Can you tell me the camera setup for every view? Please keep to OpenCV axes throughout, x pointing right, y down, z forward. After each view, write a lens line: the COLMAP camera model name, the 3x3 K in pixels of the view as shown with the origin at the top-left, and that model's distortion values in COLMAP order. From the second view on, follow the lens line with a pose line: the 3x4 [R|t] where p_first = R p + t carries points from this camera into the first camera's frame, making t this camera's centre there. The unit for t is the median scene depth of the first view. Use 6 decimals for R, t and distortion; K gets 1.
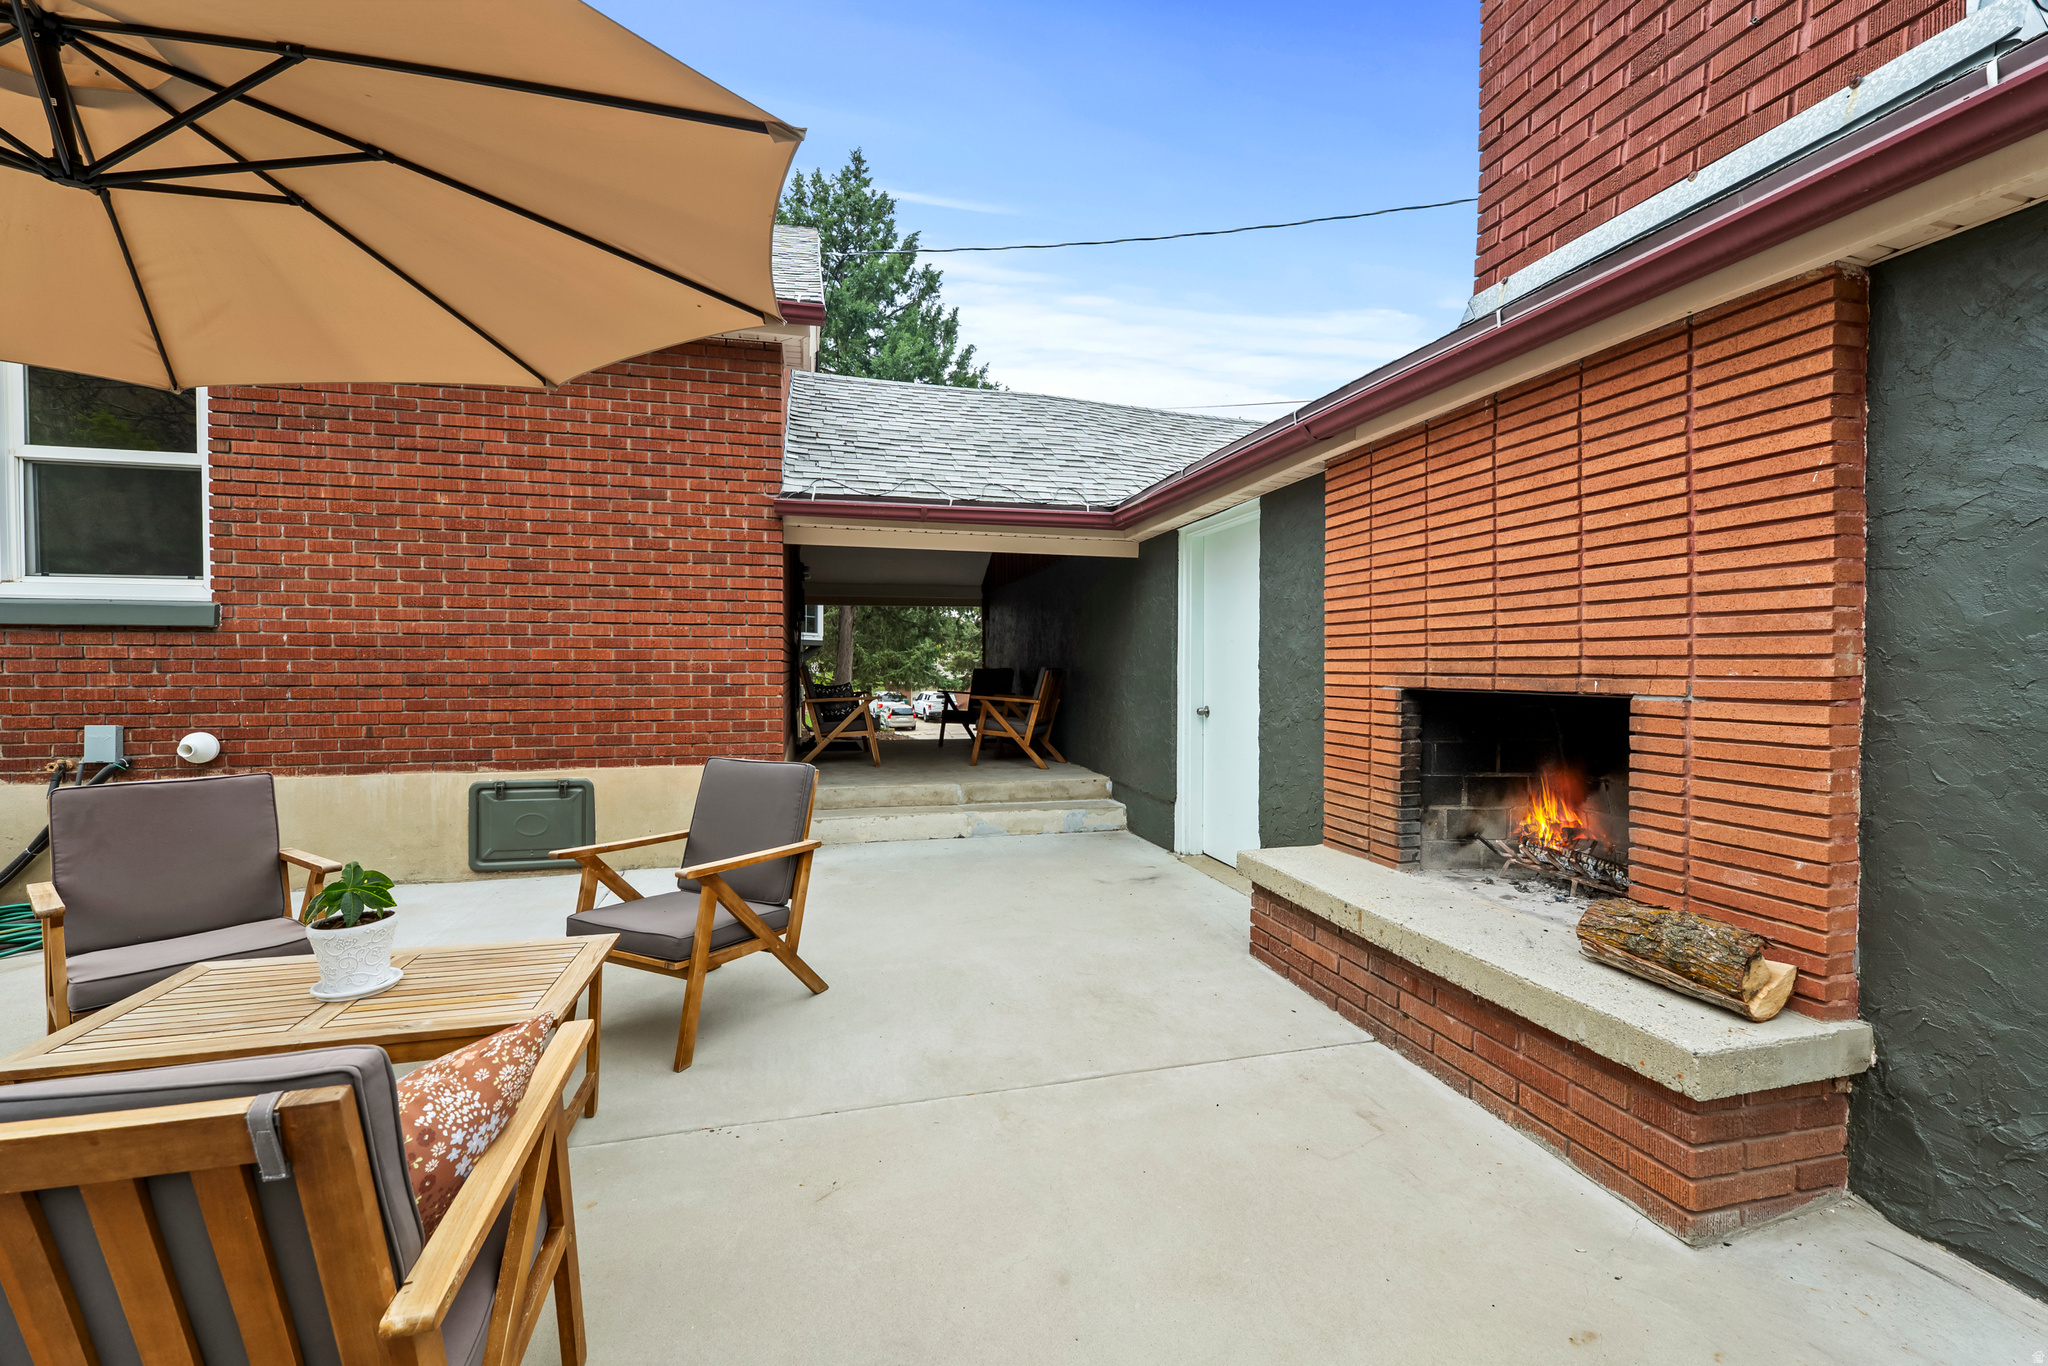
lens RADIAL K [[842.3, 0, 1033.9], [0, 842.3, 681.0], [0, 0, 1]] dist [0.002384, -0.000181]
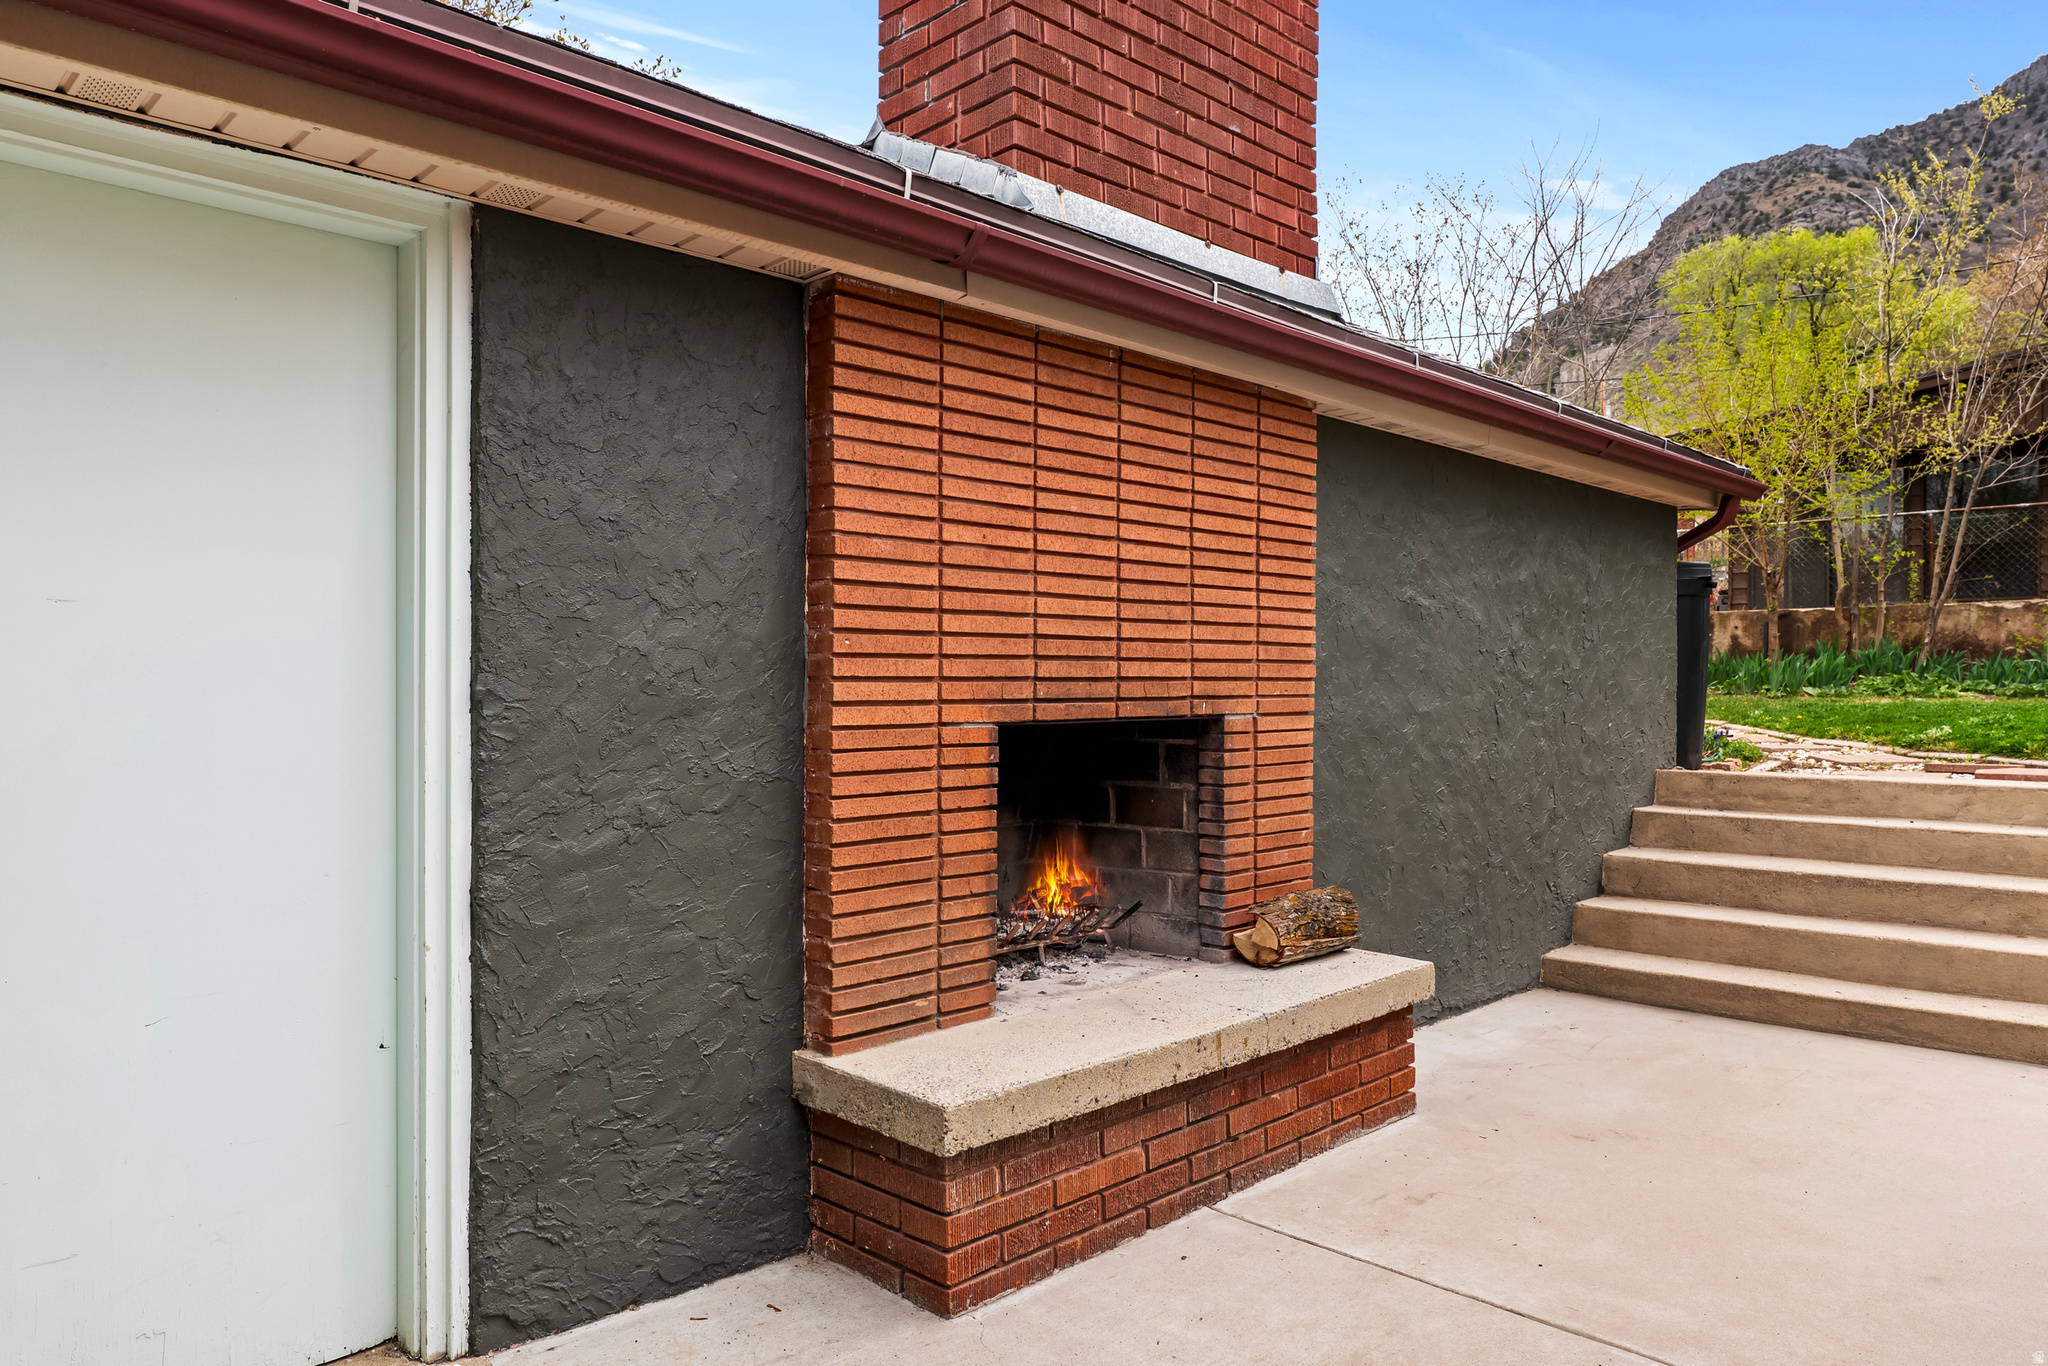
lens RADIAL K [[1349.2, 0, 1026.9], [0, 1349.2, 689.5], [0, 0, 1]] dist [0.000746, -0.000703]
pose [[-0.501128, -0.005021, 0.865359, -0.332935], [0.016839, 0.999737, 0.015552, -0.024305], [-0.865210, 0.022365, -0.500911, 1.104952]]
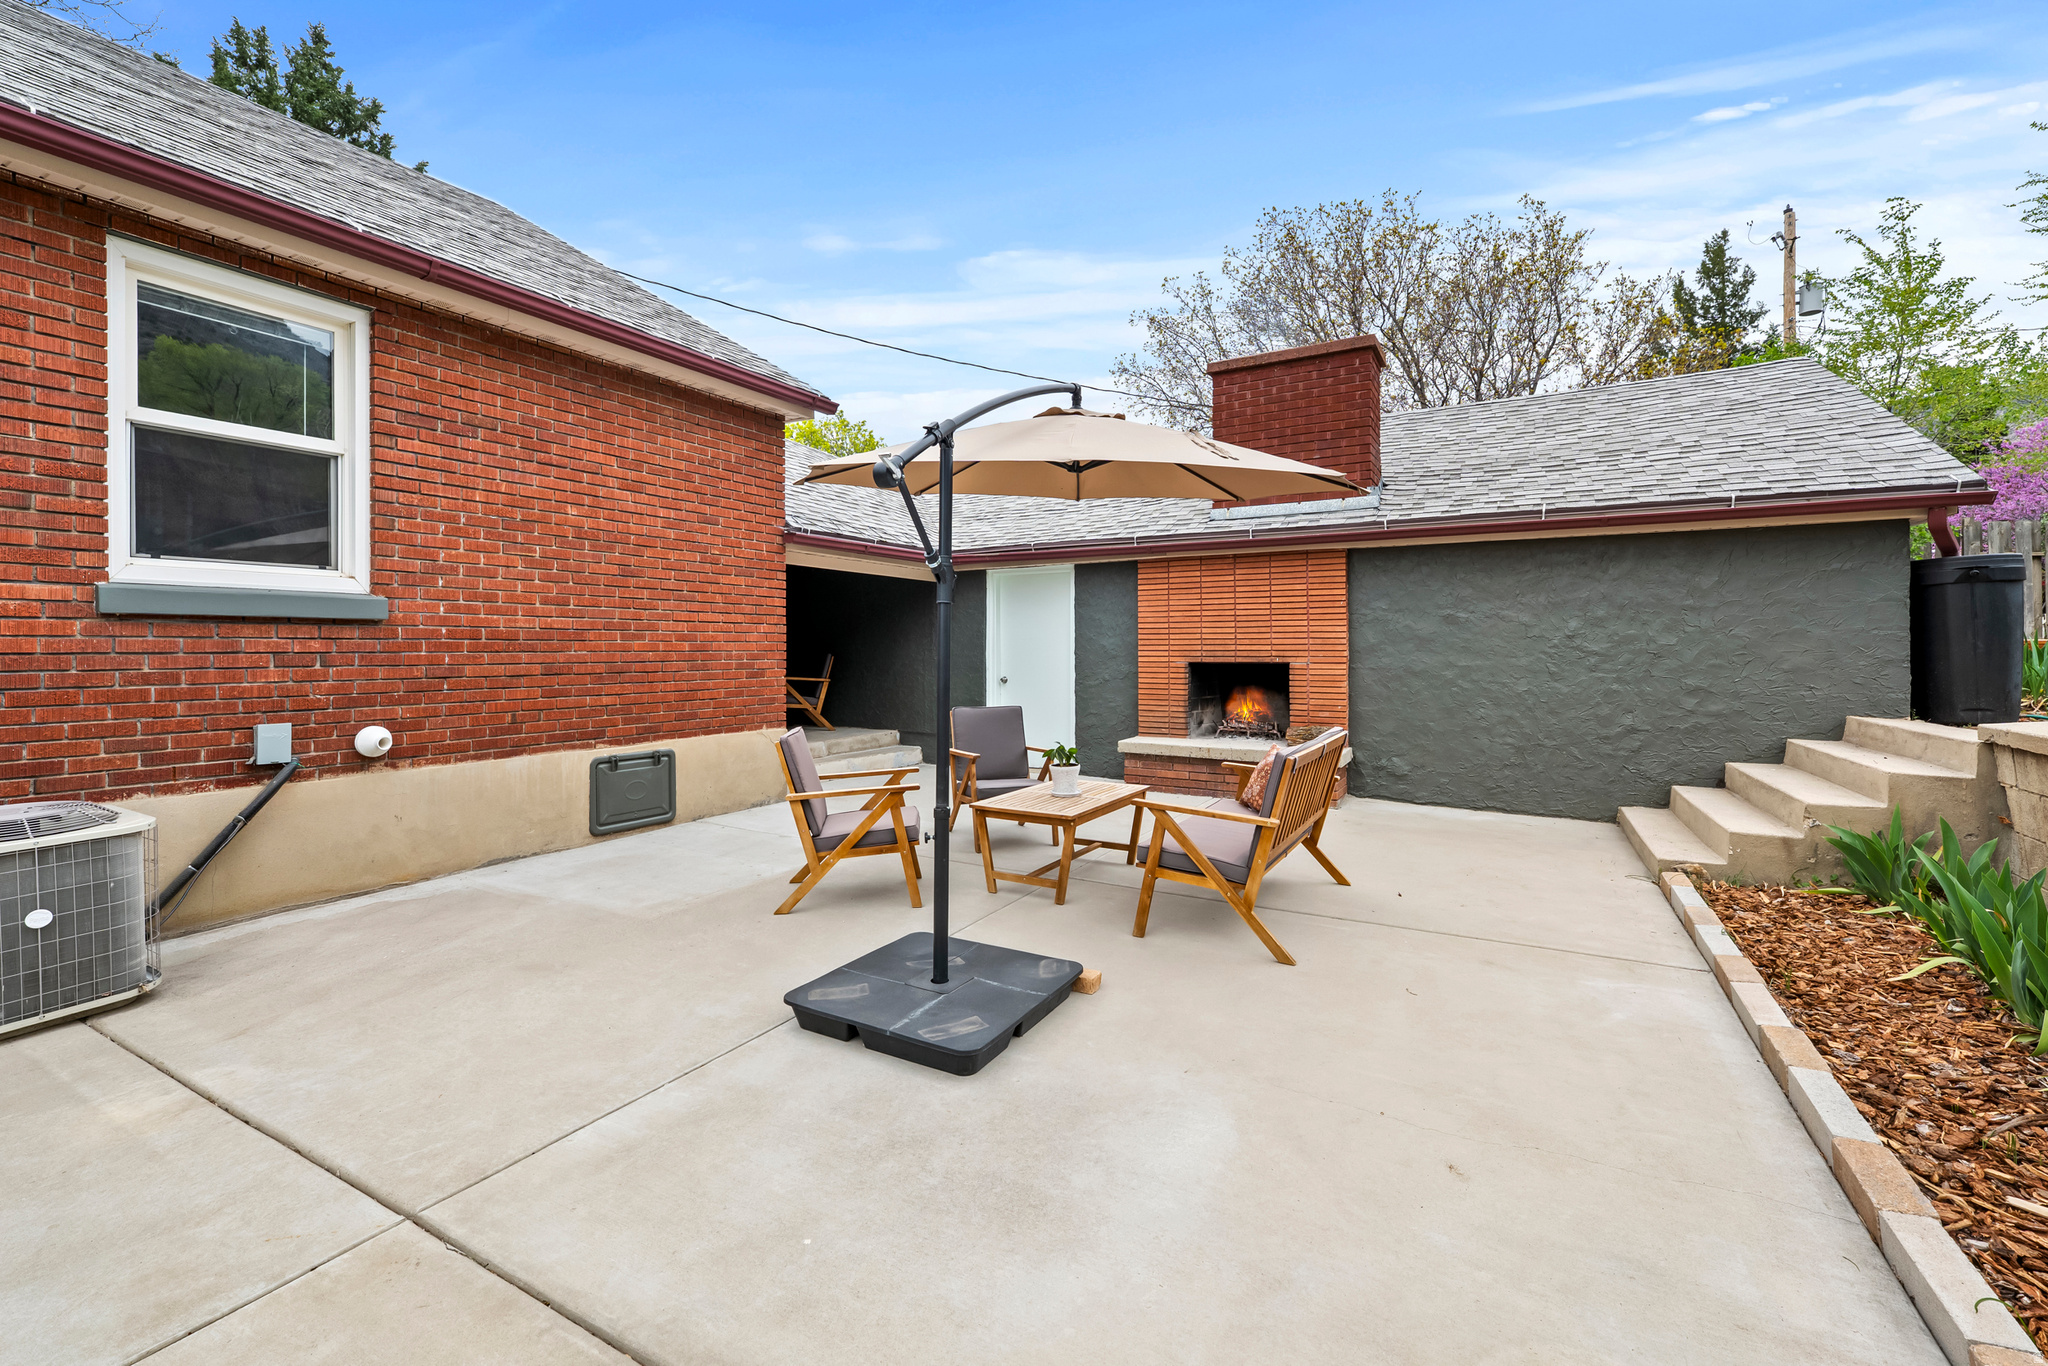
lens RADIAL K [[842.3, 0, 1047.8], [0, 842.3, 646.4], [0, 0, 1]] dist [0.002384, -0.000181]
pose [[0.686297, -0.000141, 0.727321, -1.180917], [0.015367, 0.999780, -0.014306, -0.006711], [-0.727159, 0.020995, 0.686148, -0.268003]]
